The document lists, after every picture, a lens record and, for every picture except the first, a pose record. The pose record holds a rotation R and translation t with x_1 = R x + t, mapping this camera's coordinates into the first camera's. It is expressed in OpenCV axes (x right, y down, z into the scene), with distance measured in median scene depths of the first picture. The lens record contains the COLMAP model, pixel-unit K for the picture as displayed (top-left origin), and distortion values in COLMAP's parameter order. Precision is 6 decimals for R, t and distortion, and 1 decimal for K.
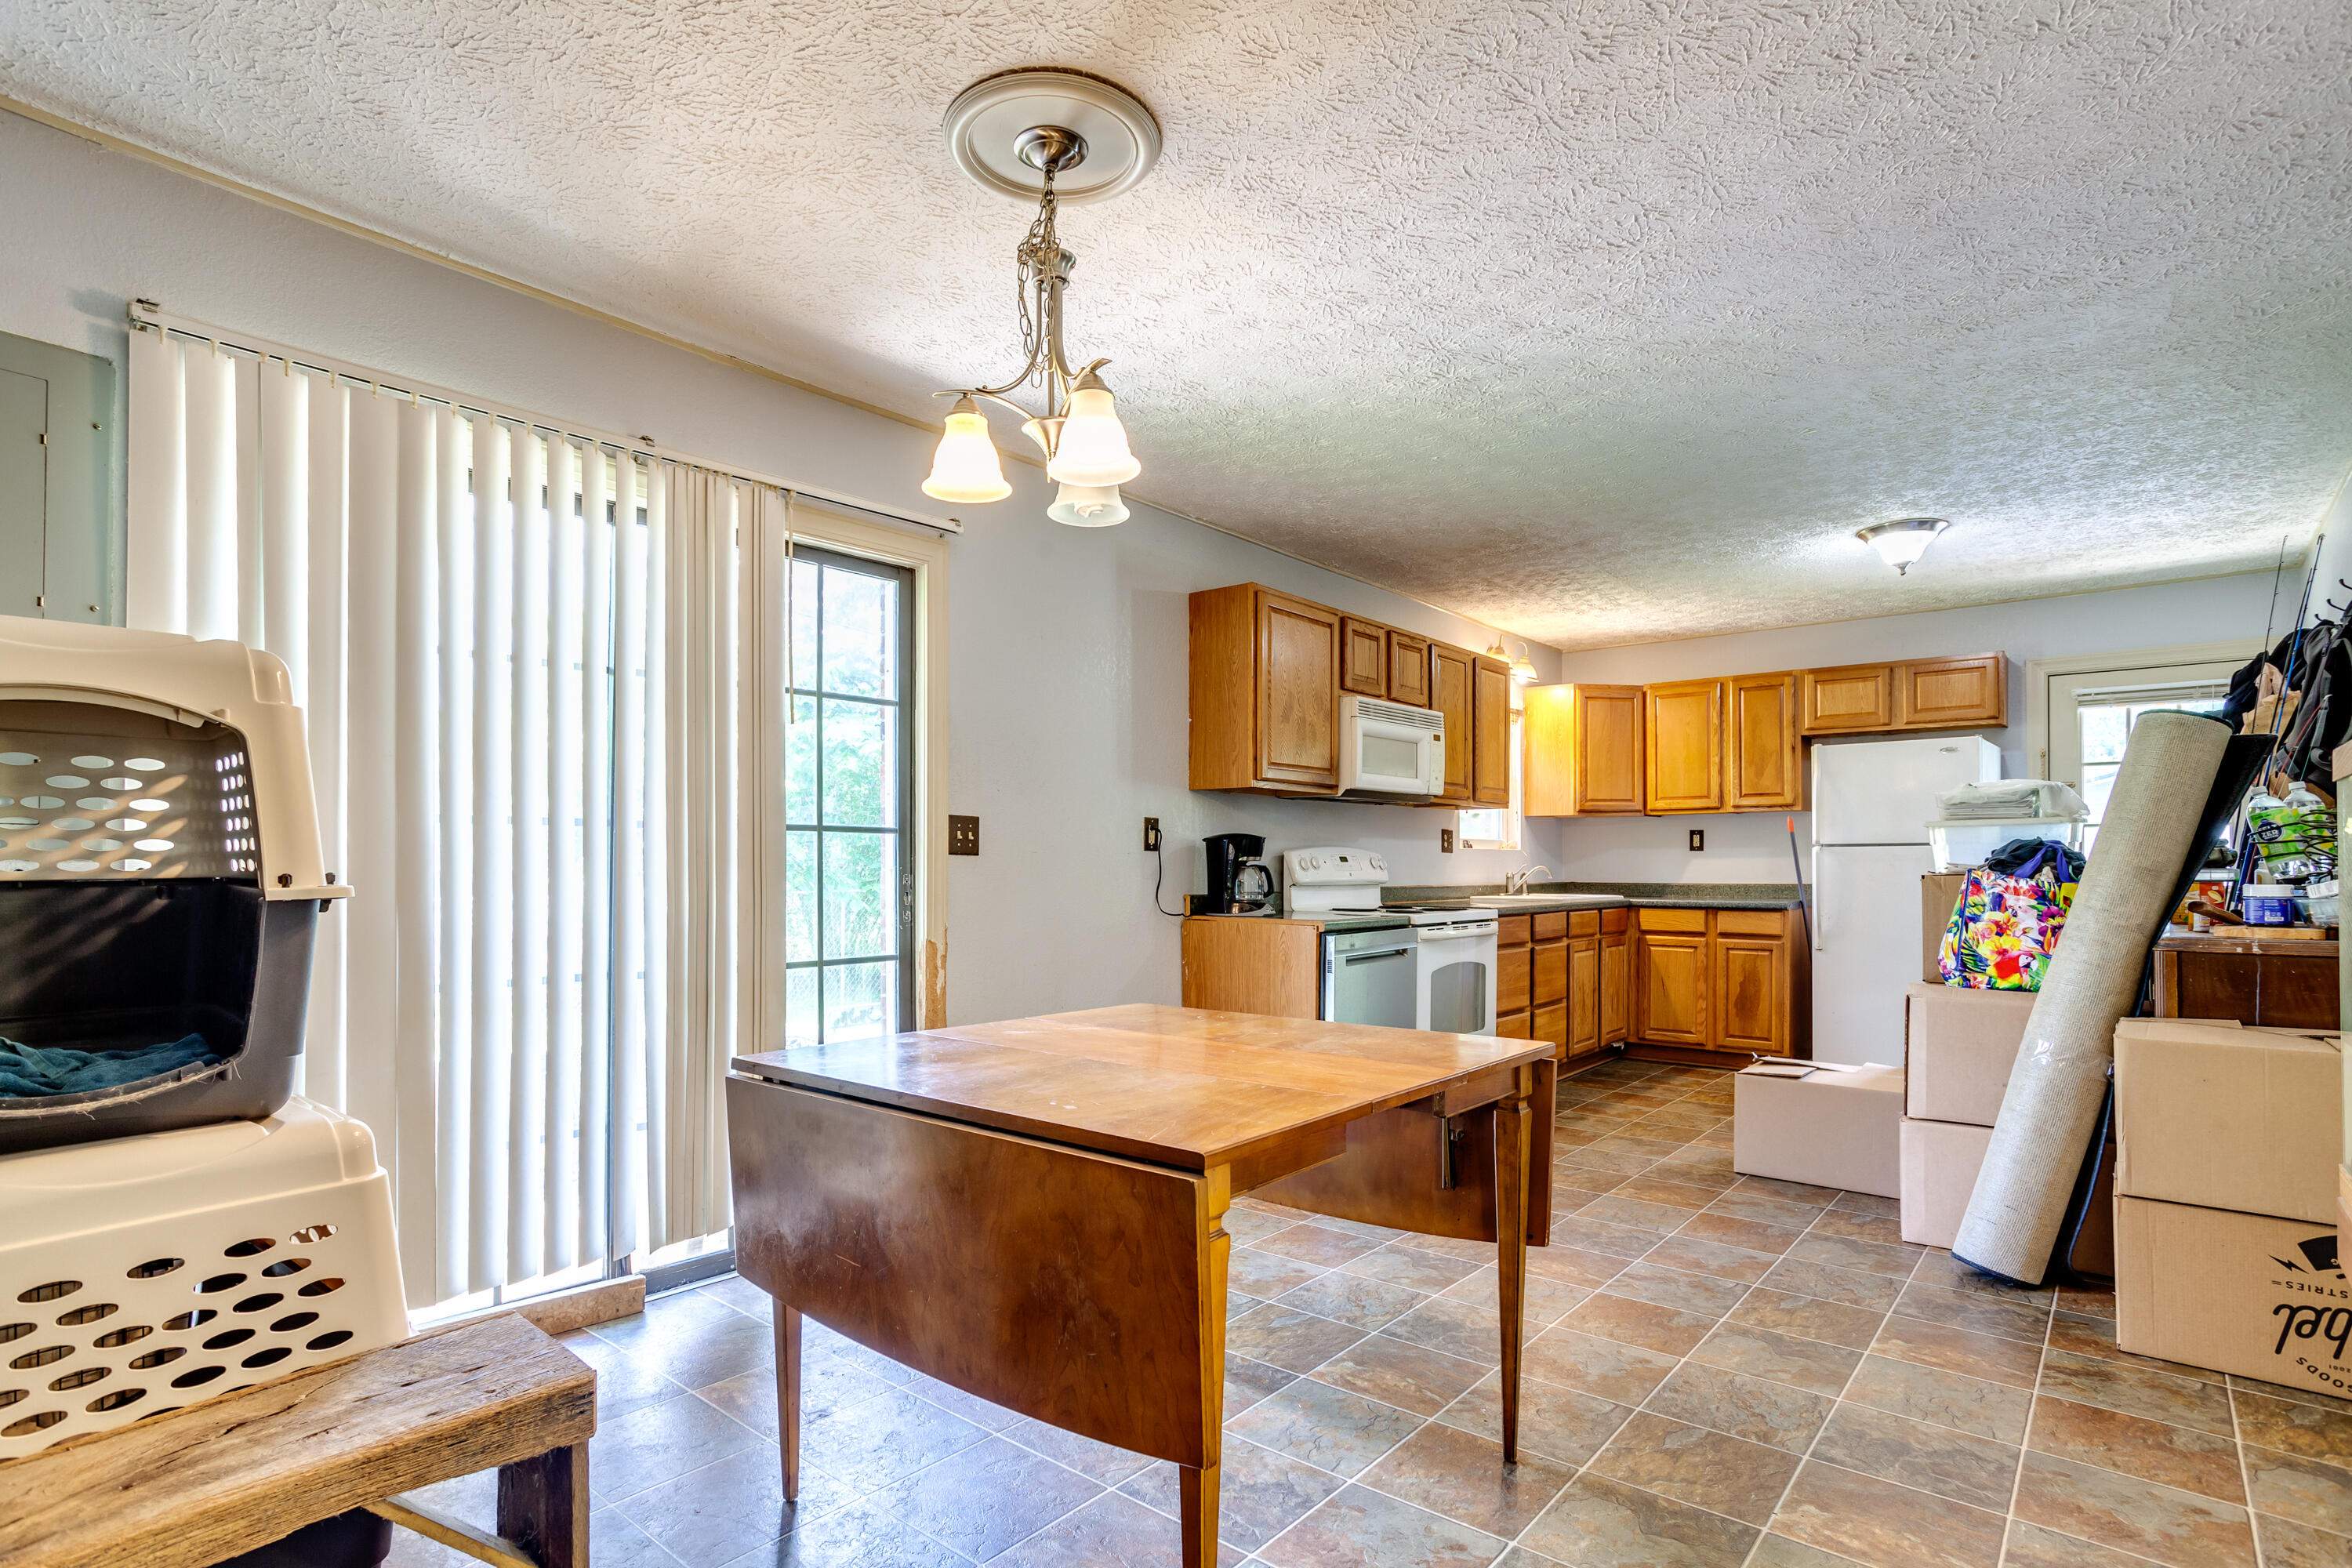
lens RADIAL K [[1128.2, 0, 1184.9], [0, 1128.2, 858.1], [0, 0, 1]] dist [-0.003853, 0.001428]
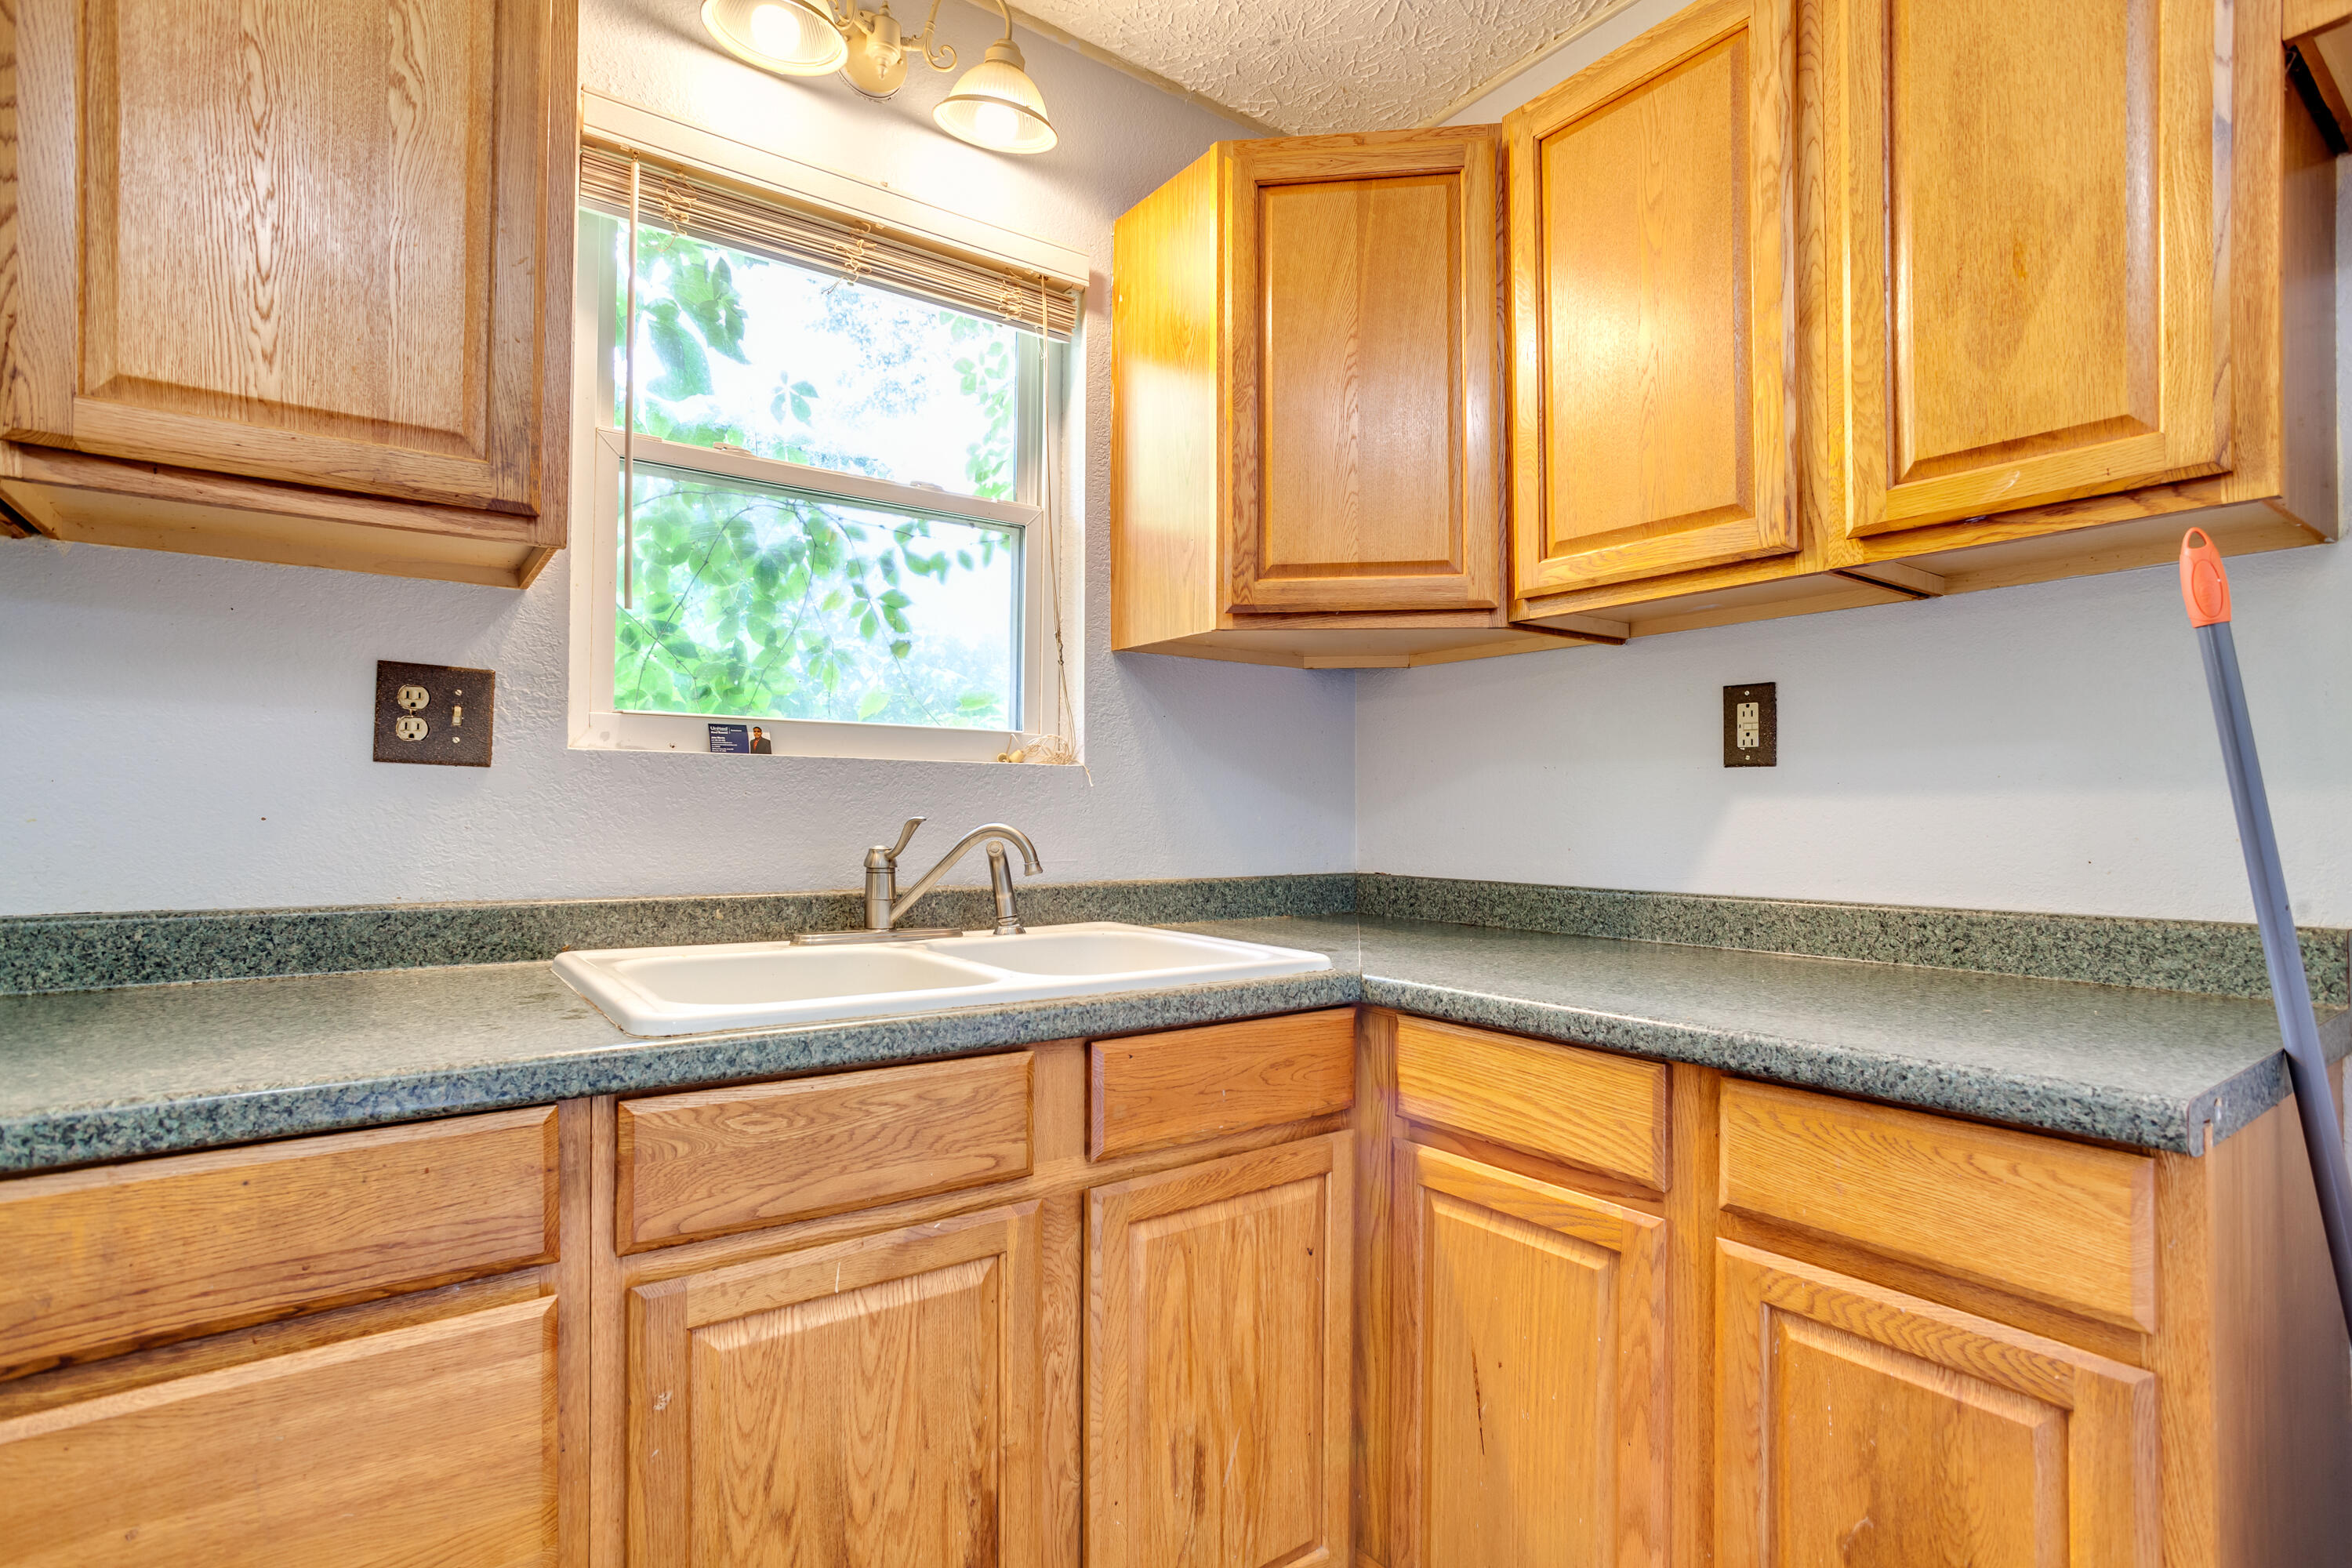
lens RADIAL K [[1128.2, 0, 1175.7], [0, 1128.2, 796.7], [0, 0, 1]] dist [-0.003853, 0.001428]
pose [[0.974905, 0.001239, -0.222618, 0.412225], [-0.003193, 0.999959, -0.008416, 0.003088], [0.222598, 0.008916, 0.974869, 0.776980]]
